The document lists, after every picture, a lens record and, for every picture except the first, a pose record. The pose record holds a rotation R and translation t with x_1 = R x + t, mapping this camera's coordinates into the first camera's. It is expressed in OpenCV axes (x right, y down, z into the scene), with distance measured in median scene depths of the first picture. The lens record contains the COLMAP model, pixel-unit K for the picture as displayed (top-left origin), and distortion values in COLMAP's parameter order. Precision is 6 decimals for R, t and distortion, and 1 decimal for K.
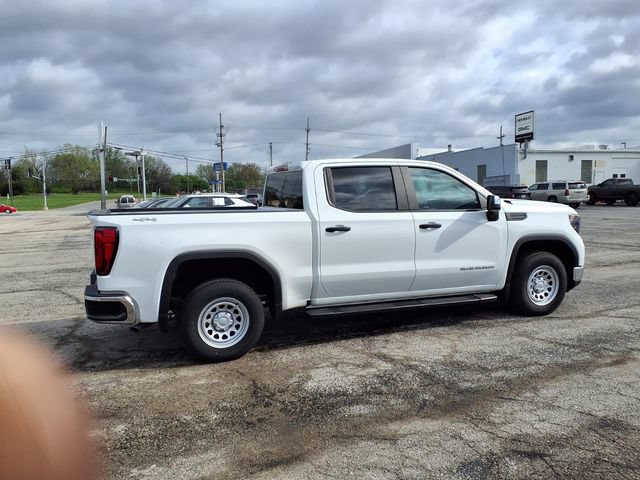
lens RADIAL K [[501.6, 0, 327.7], [0, 501.6, 239.6], [0, 0, 1]] dist [0.054129, -0.089916]
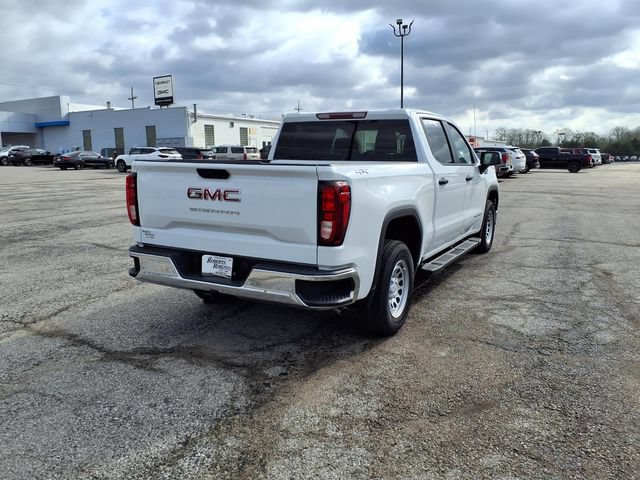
lens RADIAL K [[495.4, 0, 319.6], [0, 495.4, 239.6], [0, 0, 1]] dist [0.053752, -0.102136]
pose [[0.768744, -0.082997, 0.634149, -0.818944], [0.035653, 0.995563, 0.087078, -0.002340], [-0.638562, -0.044331, 0.768292, 0.401597]]
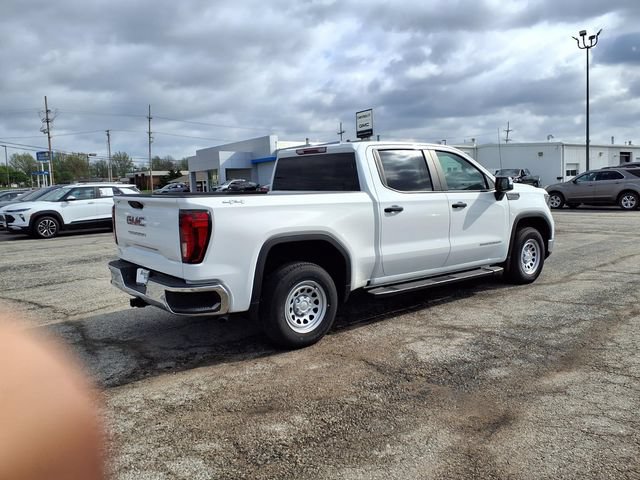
lens RADIAL K [[495.6, 0, 326.7], [0, 495.6, 233.8], [0, 0, 1]] dist [0.062835, -0.109091]
pose [[0.953879, -0.033136, 0.298359, -0.428965], [0.031525, 0.999451, 0.010212, 0.014627], [-0.298533, -0.000335, 0.954399, 0.068840]]
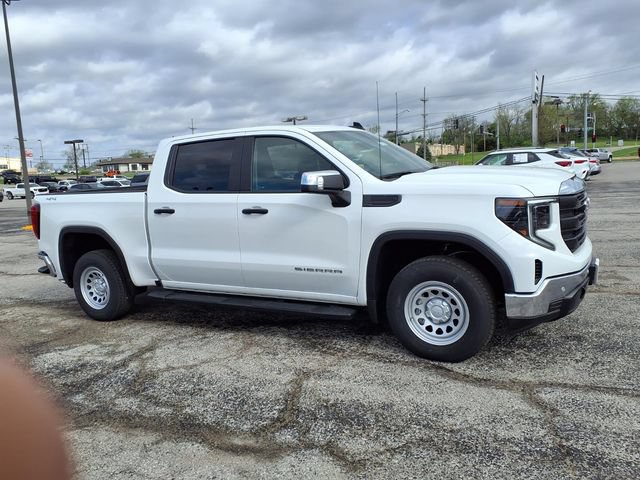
lens RADIAL K [[511.6, 0, 320.4], [0, 511.6, 248.4], [0, 0, 1]] dist [0.074325, -0.123054]
pose [[0.642845, 0.099174, -0.759549, 0.977722], [-0.016254, 0.993126, 0.115916, -0.069560], [0.765824, -0.062170, 0.640038, 0.610870]]
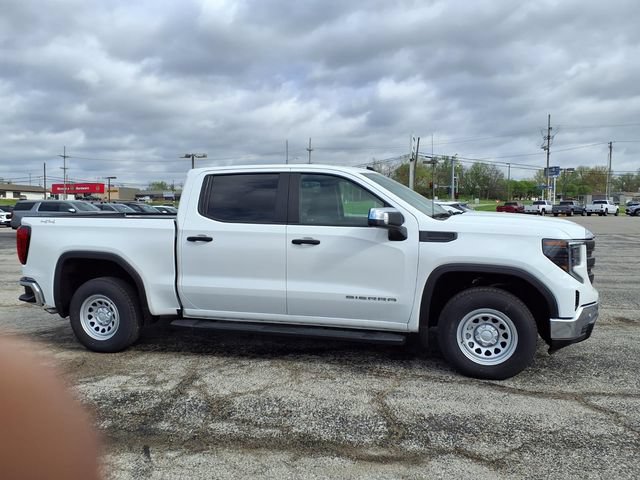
lens RADIAL K [[509.0, 0, 324.6], [0, 509.0, 250.7], [0, 0, 1]] dist [0.069495, -0.111601]
pose [[0.807651, 0.068234, -0.585700, 0.795603], [-0.063727, 0.997565, 0.028340, -0.041030], [0.586207, 0.014436, 0.810032, 0.360522]]
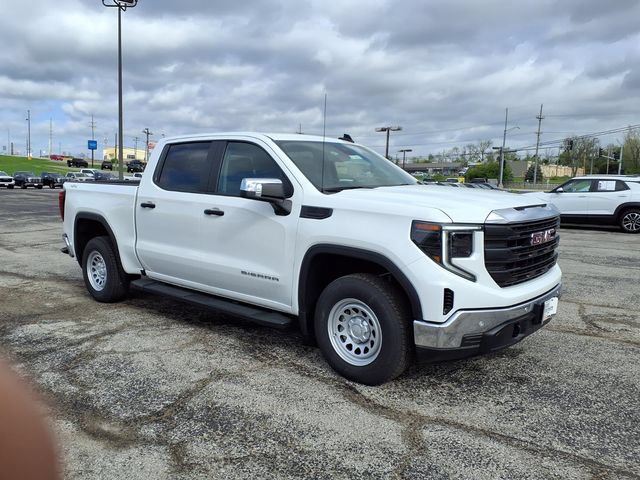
lens RADIAL K [[511.6, 0, 320.4], [0, 511.6, 248.4], [0, 0, 1]] dist [0.074325, -0.123054]
pose [[0.478864, 0.144580, -0.865902, 1.117678], [-0.098977, 0.988948, 0.110389, -0.085108], [0.872292, 0.032843, 0.487881, 0.815535]]
